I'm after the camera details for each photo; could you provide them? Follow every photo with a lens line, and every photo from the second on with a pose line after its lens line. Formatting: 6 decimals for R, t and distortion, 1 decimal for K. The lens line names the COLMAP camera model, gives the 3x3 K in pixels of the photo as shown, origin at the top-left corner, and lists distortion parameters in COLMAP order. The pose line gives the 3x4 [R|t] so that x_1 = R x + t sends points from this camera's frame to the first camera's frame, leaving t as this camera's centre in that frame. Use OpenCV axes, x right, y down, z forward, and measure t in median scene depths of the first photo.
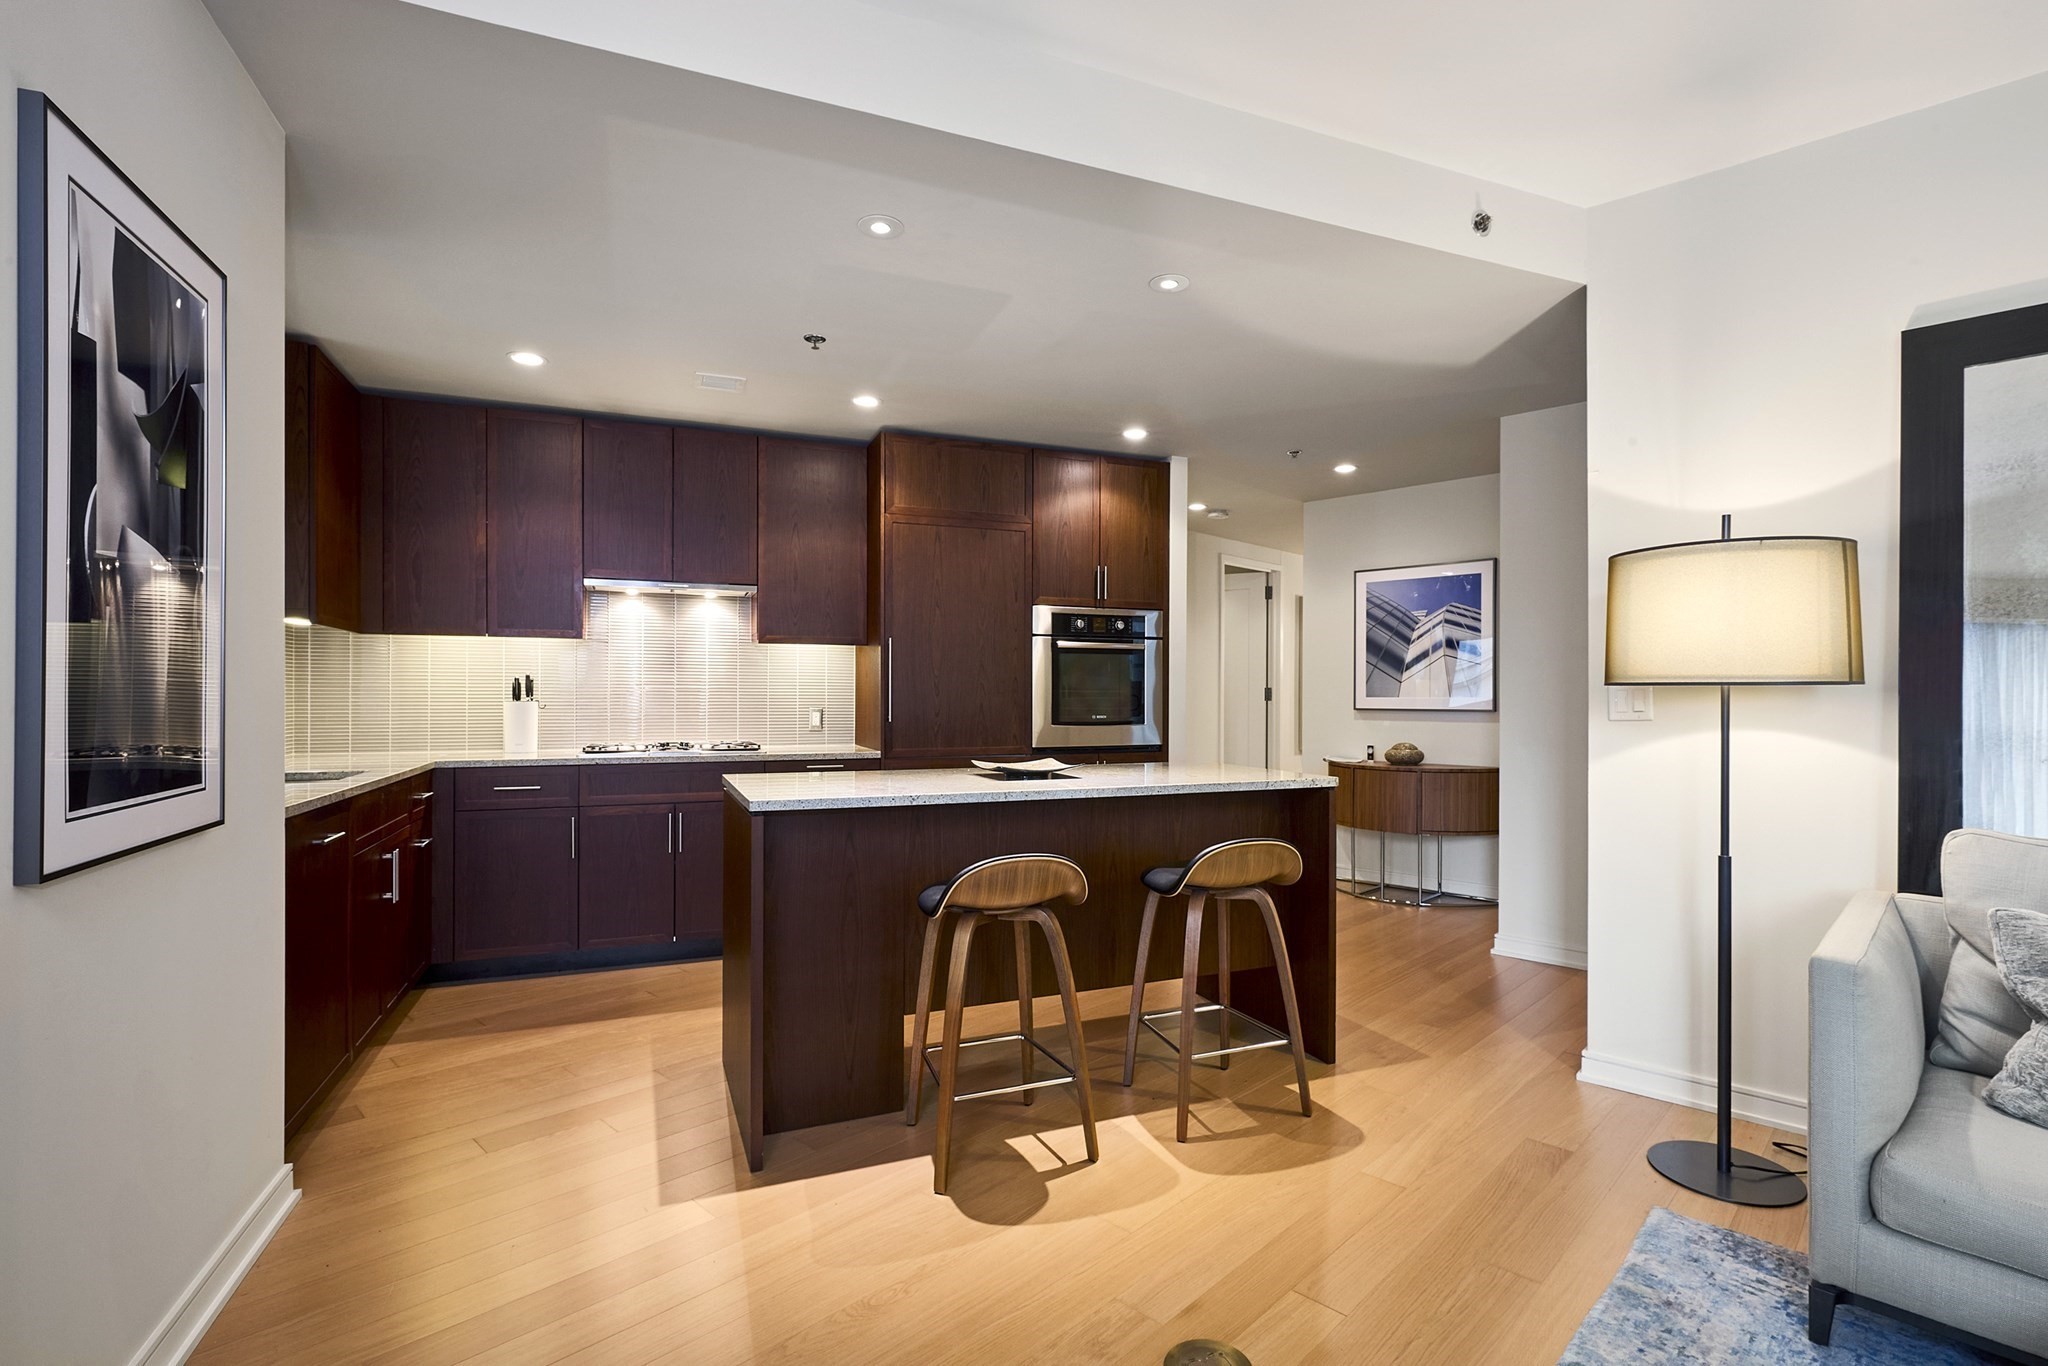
lens RADIAL K [[1034.0, 0, 1068.5], [0, 1034.0, 702.2], [0, 0, 1]] dist [-0.000830, -0.000376]
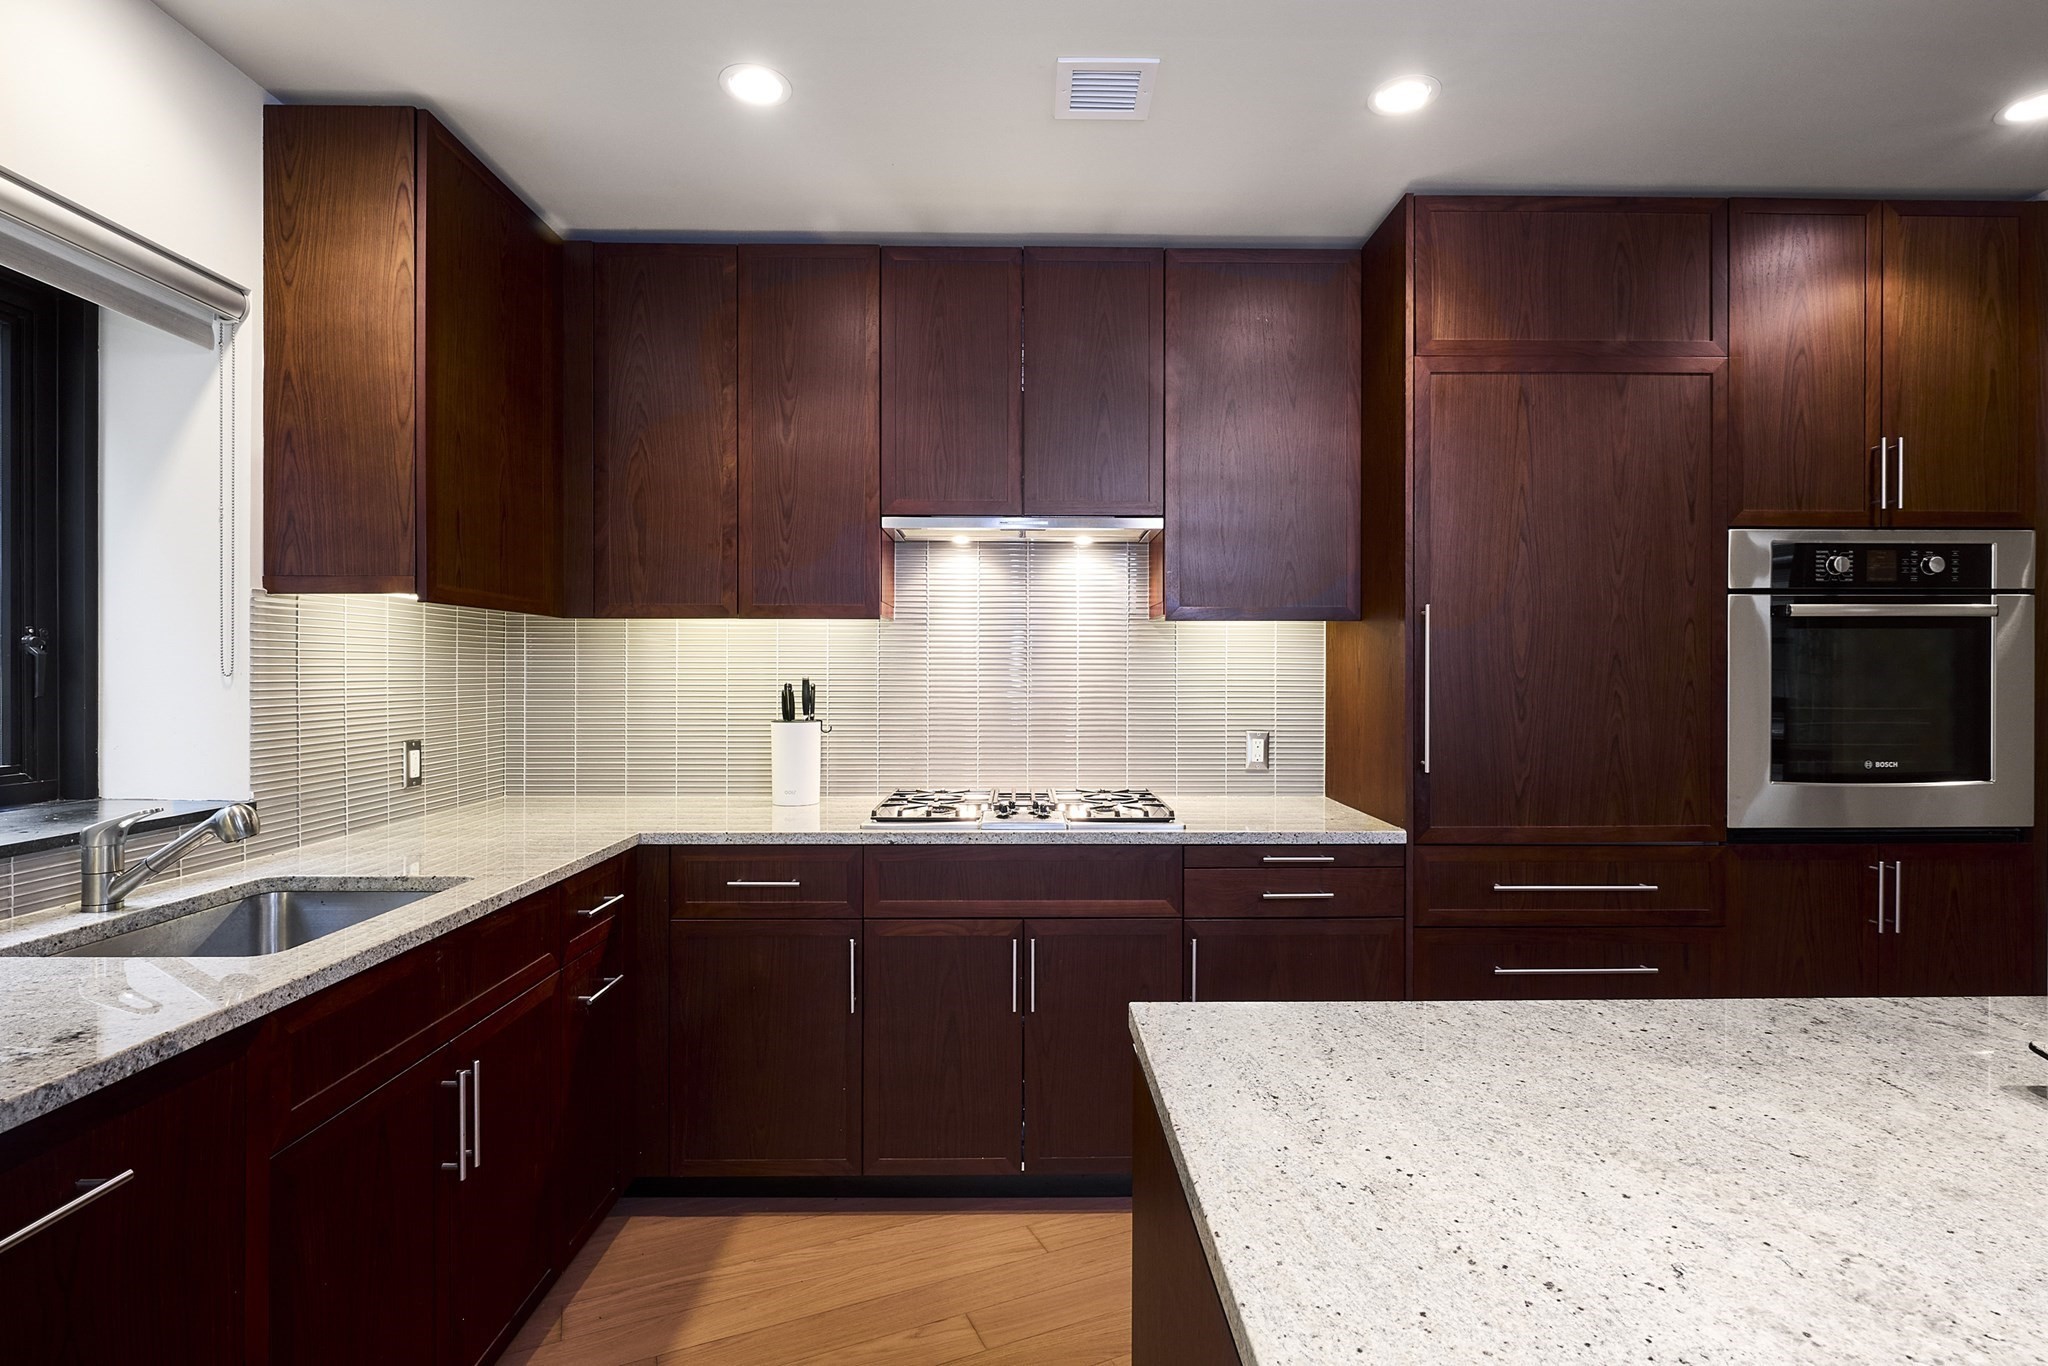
lens RADIAL K [[965.3, 0, 1030.7], [0, 965.3, 673.7], [0, 0, 1]] dist [-0.000767, -0.001194]
pose [[0.929529, -0.001154, -0.368748, -0.165056], [0.000332, 0.999997, -0.002291, -0.025708], [0.368750, 0.002007, 0.929526, 0.459716]]
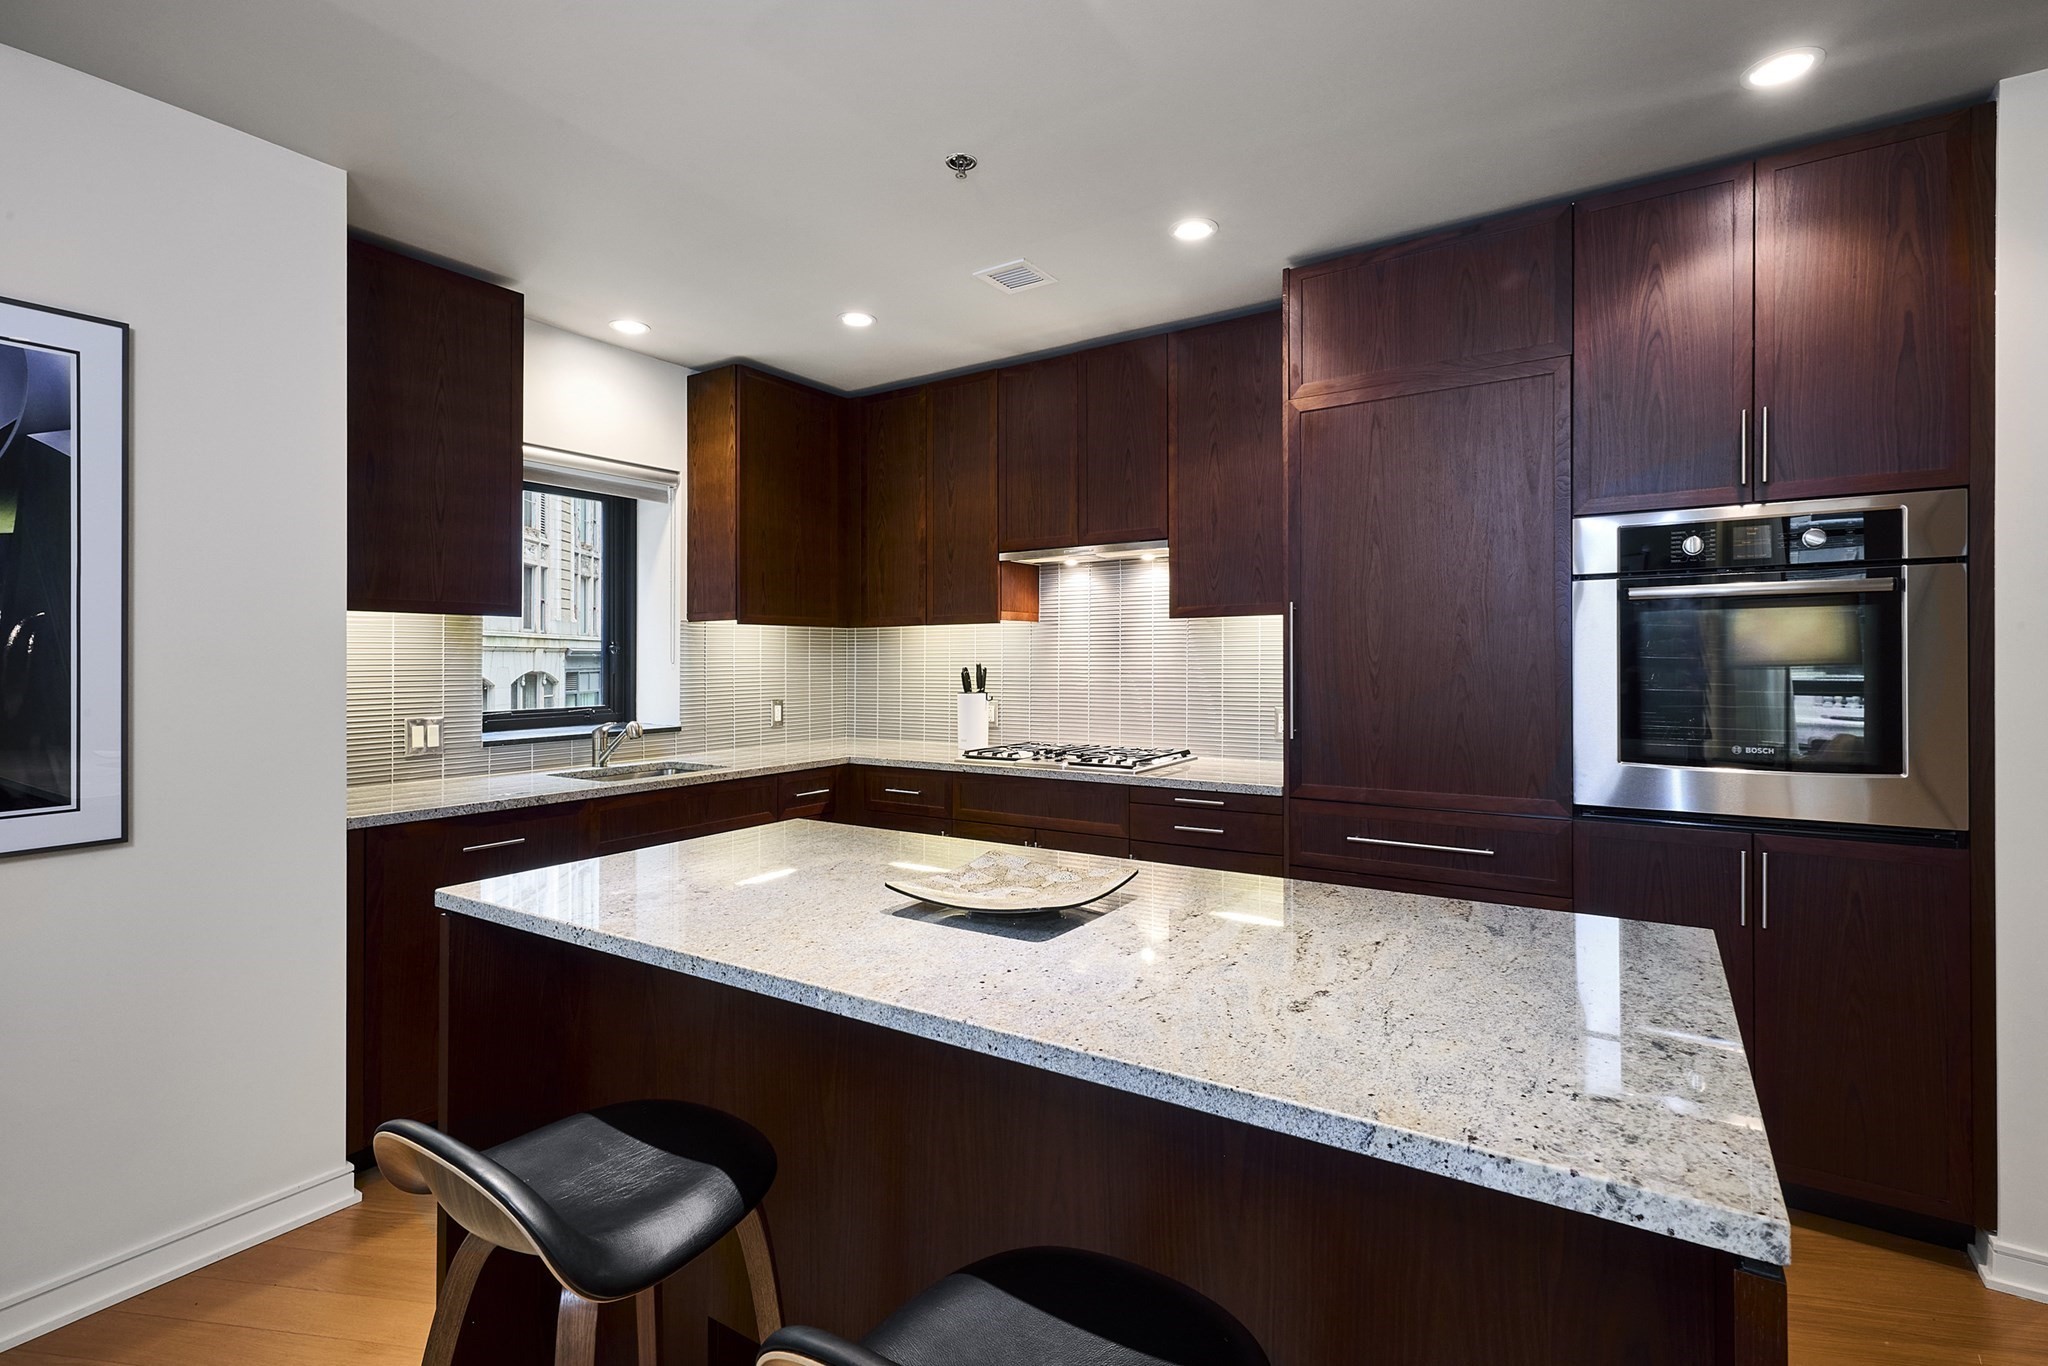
lens RADIAL K [[1013.1, 0, 1030.4], [0, 1013.1, 655.4], [0, 0, 1]] dist [0.004432, -0.000344]
pose [[0.530029, -0.008866, -0.847933, 0.233302], [0.005846, 0.999960, -0.006802, -0.025417], [0.847959, -0.001352, 0.530059, 0.508217]]
